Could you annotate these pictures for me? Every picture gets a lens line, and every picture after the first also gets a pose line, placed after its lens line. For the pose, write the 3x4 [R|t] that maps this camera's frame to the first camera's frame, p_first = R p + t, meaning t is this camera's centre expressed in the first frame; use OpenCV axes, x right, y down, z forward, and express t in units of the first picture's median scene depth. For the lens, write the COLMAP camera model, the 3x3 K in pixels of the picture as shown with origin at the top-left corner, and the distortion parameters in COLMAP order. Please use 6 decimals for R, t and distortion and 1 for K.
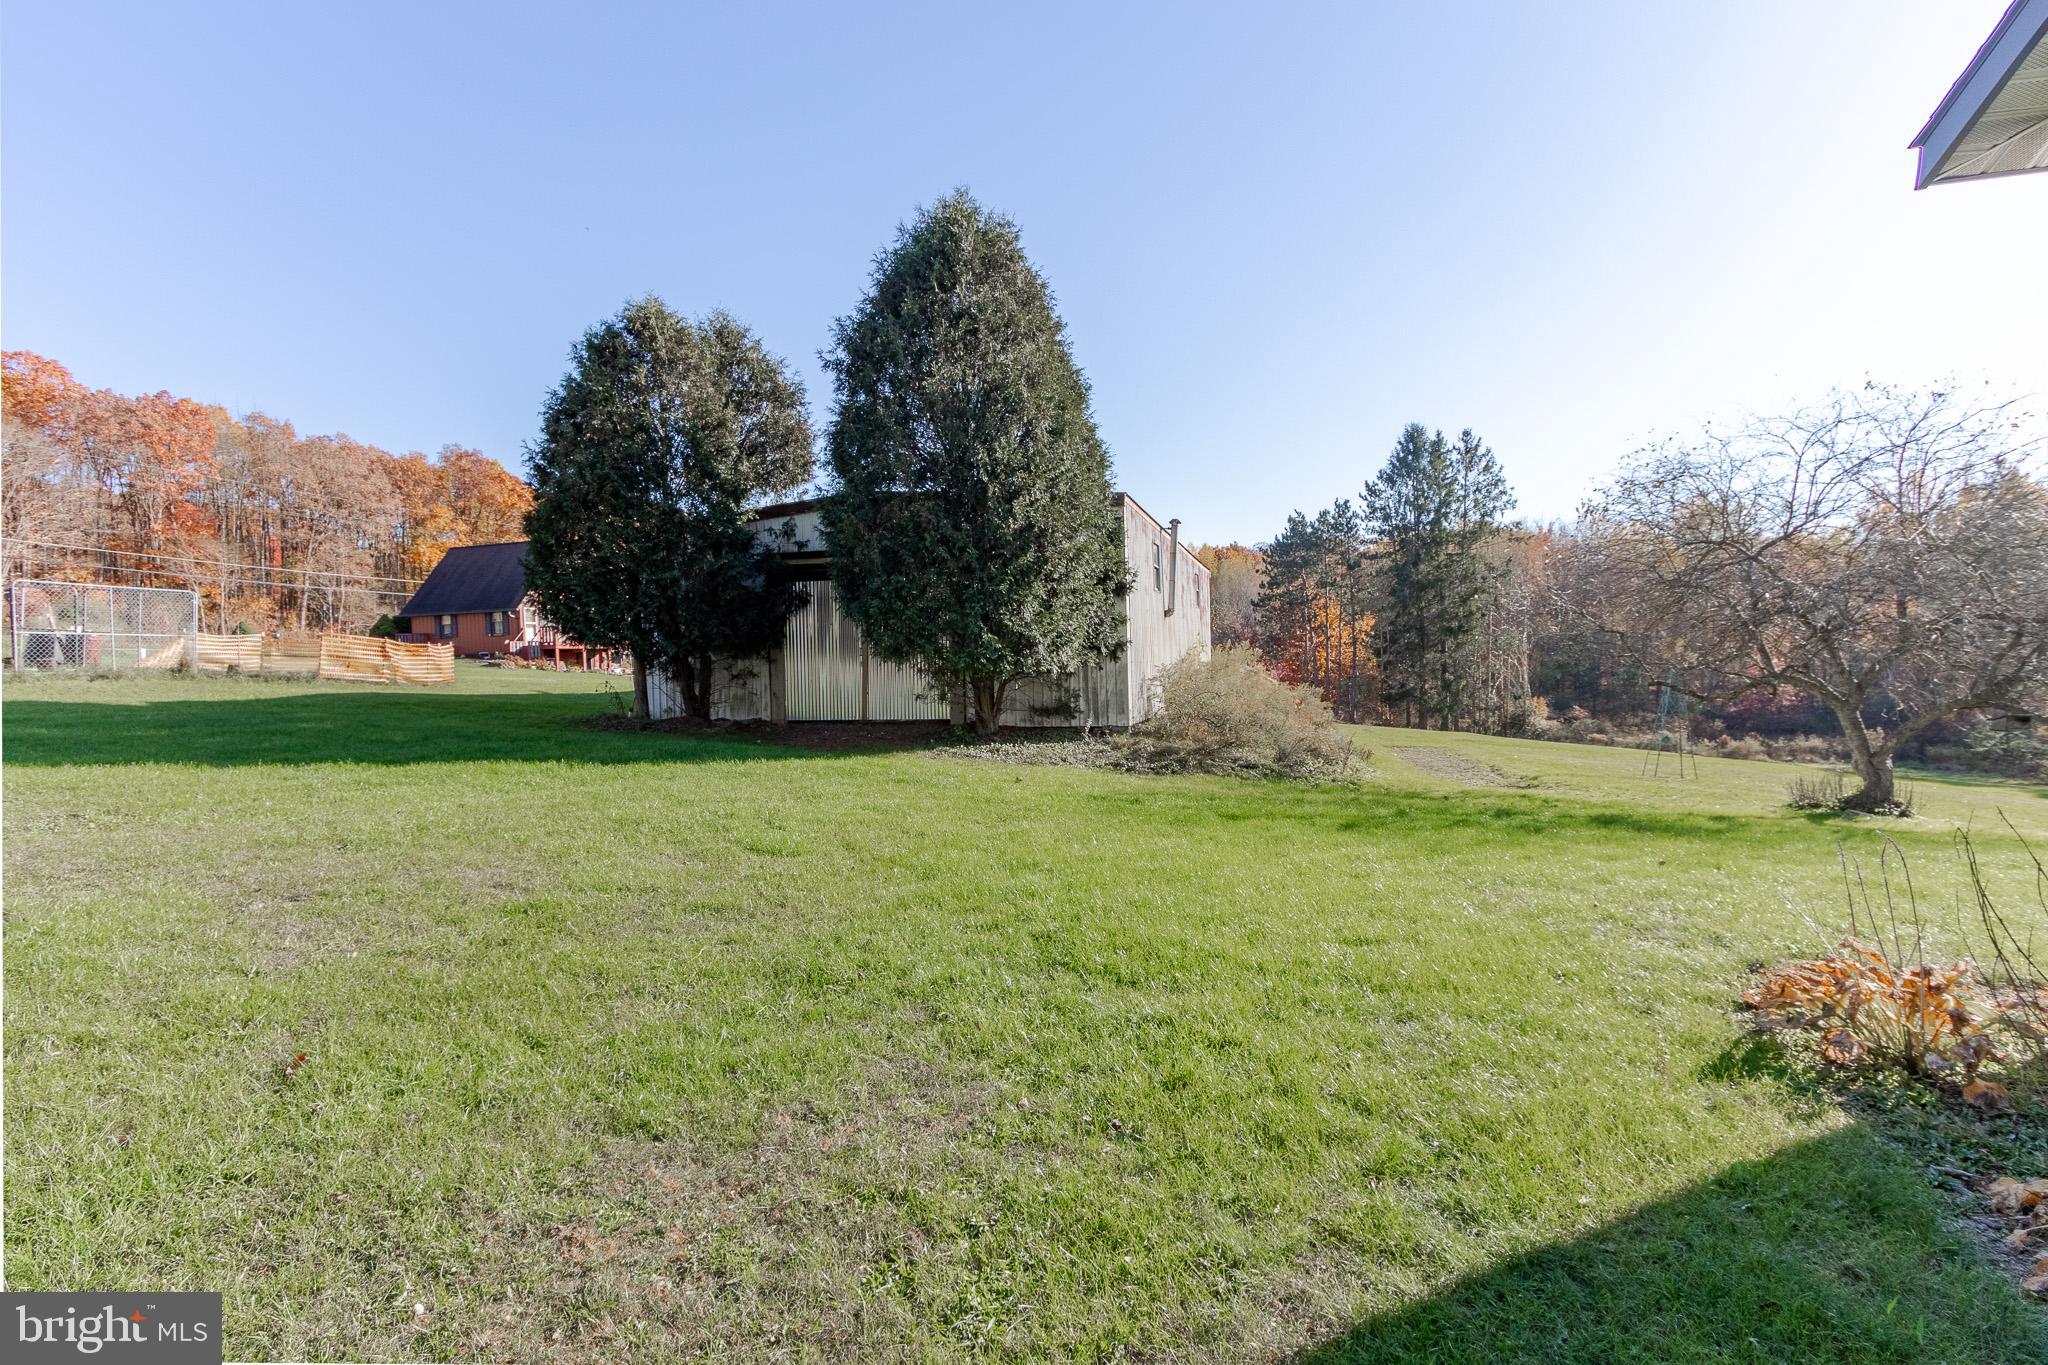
lens RADIAL K [[961.4, 0, 1022.6], [0, 961.4, 683.5], [0, 0, 1]] dist [-0.014323, -0.000190]
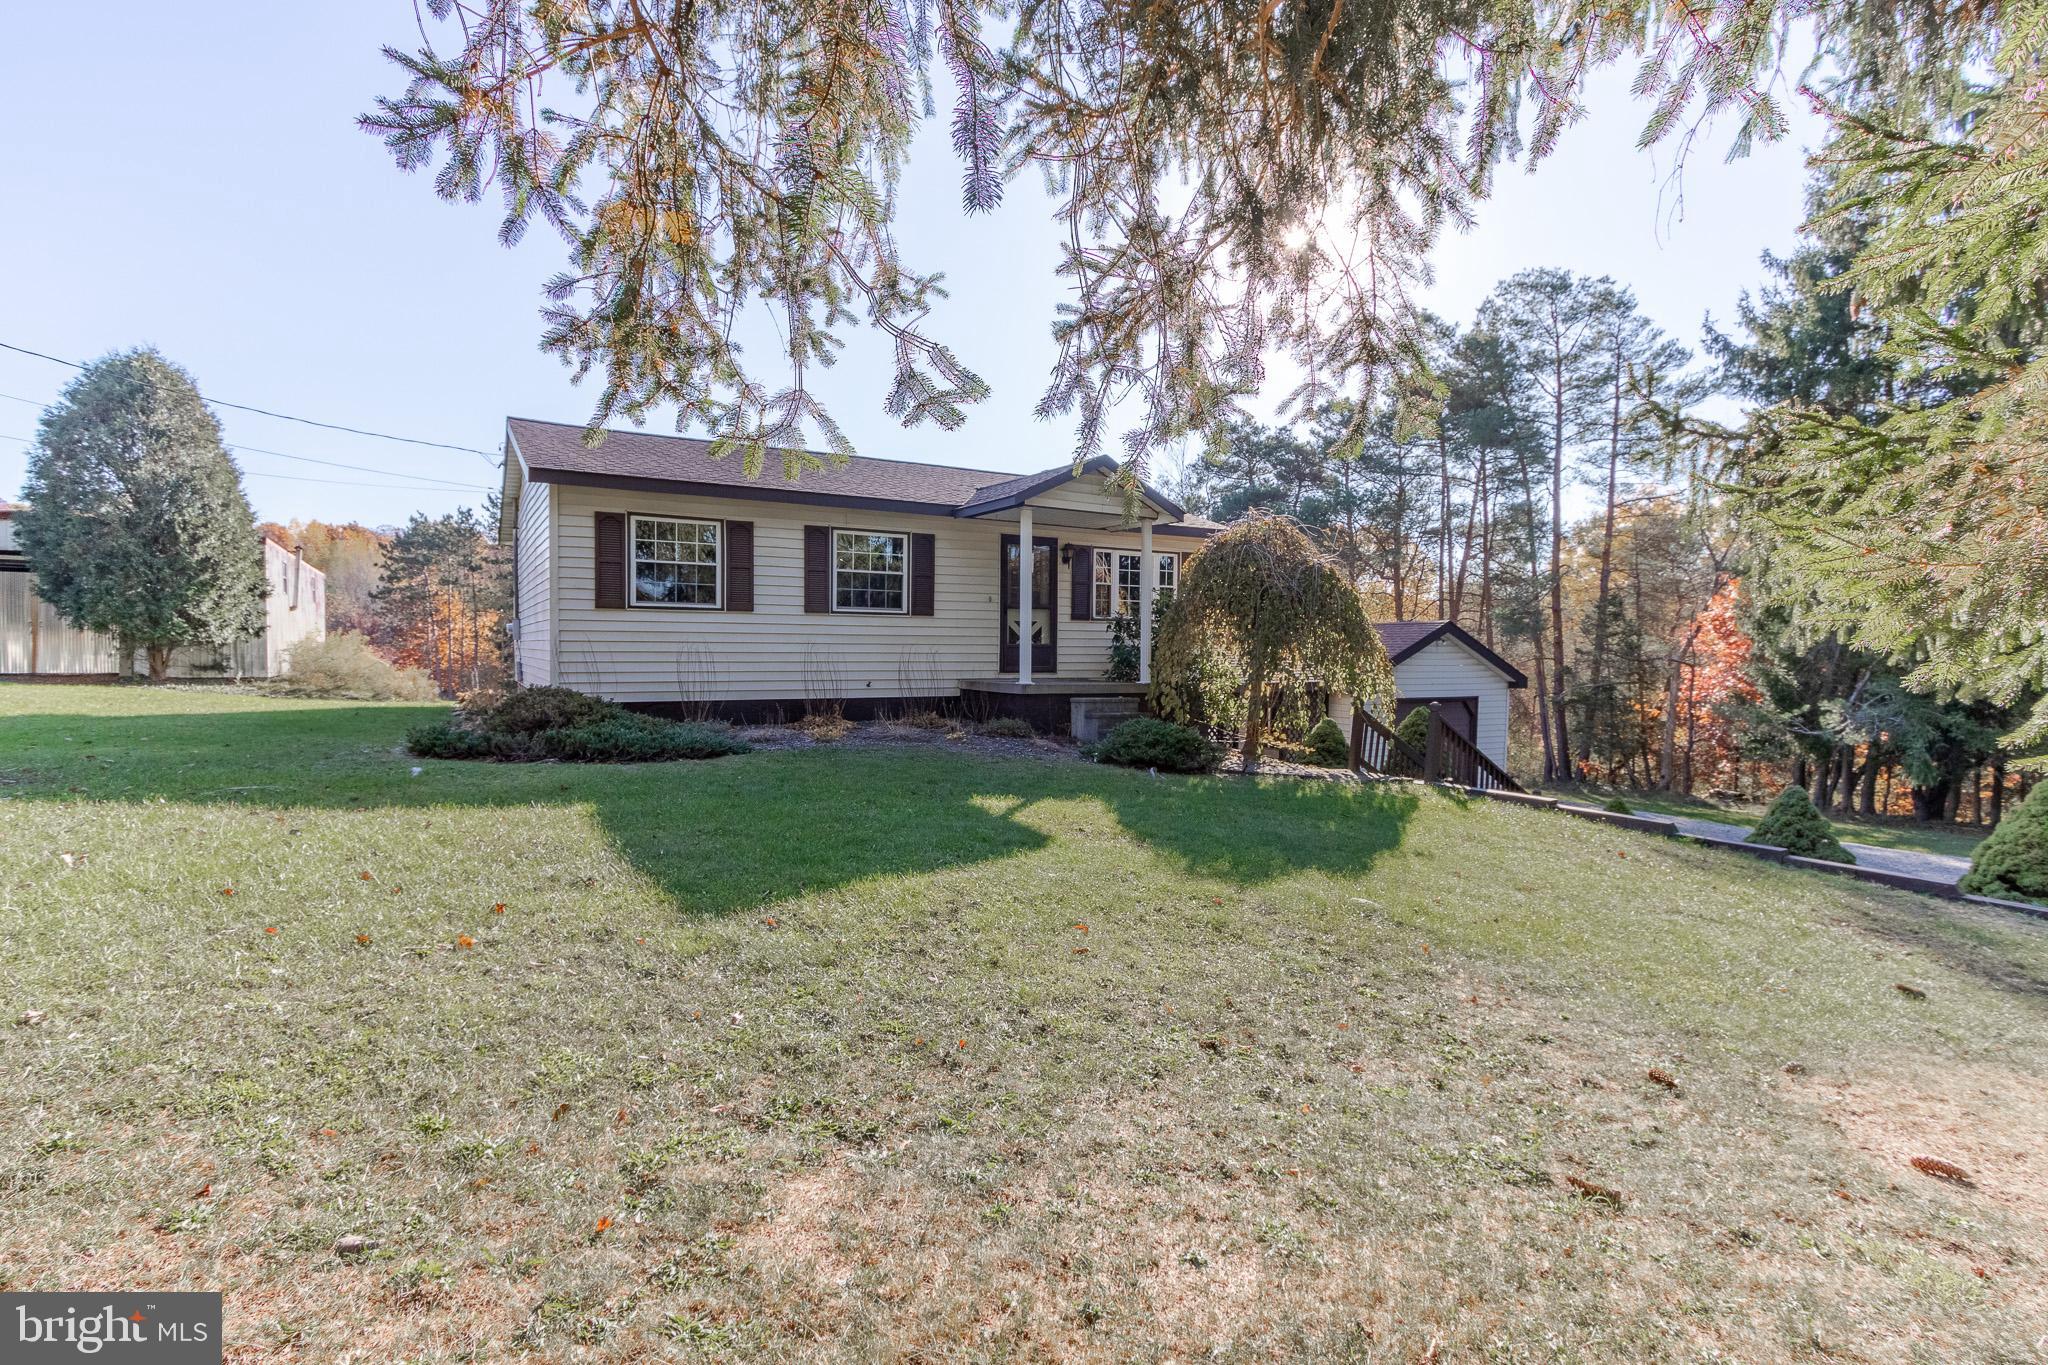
lens RADIAL K [[961.4, 0, 1018.3], [0, 961.4, 684.7], [0, 0, 1]] dist [-0.014323, -0.000190]
pose [[0.678068, 0.003888, 0.734989, -0.217987], [-0.005747, 0.999983, 0.000012, 0.049362], [-0.734977, -0.004233, 0.678079, -1.055472]]
